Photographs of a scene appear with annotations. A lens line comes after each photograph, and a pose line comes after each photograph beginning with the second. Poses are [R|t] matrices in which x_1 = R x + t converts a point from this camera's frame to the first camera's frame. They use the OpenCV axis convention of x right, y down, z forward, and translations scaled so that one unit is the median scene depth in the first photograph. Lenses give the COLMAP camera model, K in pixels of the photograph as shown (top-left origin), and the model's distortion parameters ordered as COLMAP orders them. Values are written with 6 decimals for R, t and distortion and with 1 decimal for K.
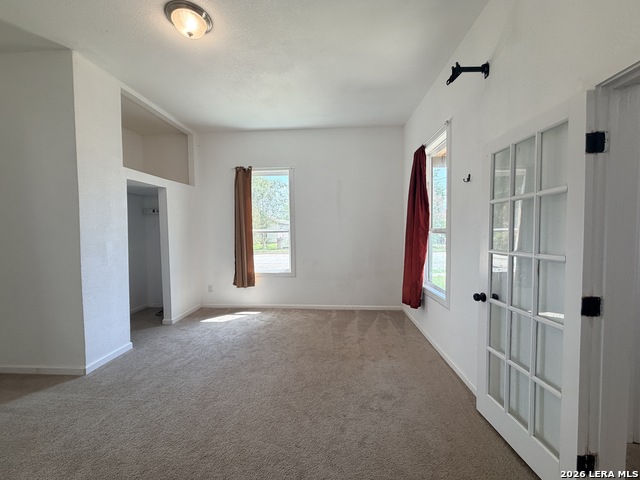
lens RADIAL K [[255.3, 0, 317.2], [0, 255.3, 241.4], [0, 0, 1]] dist [0.000588, 0.001636]
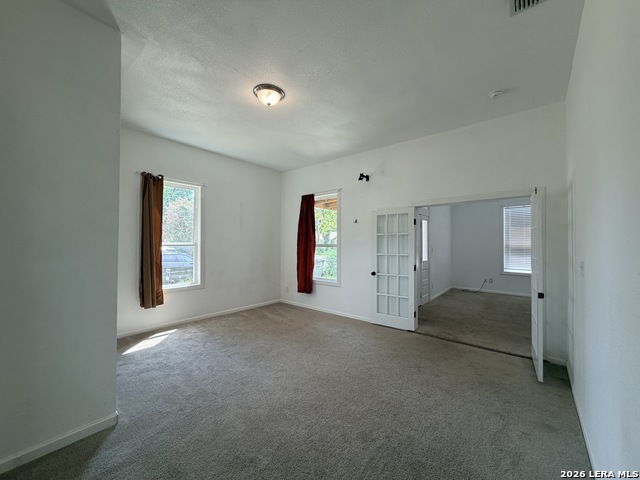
lens RADIAL K [[255.3, 0, 318.0], [0, 255.3, 241.6], [0, 0, 1]] dist [0.000588, 0.001636]
pose [[0.591709, 0.015351, 0.806006, -0.824681], [0.024339, 0.999023, -0.036895, -0.002311], [-0.805784, 0.041449, 0.590757, -0.004778]]
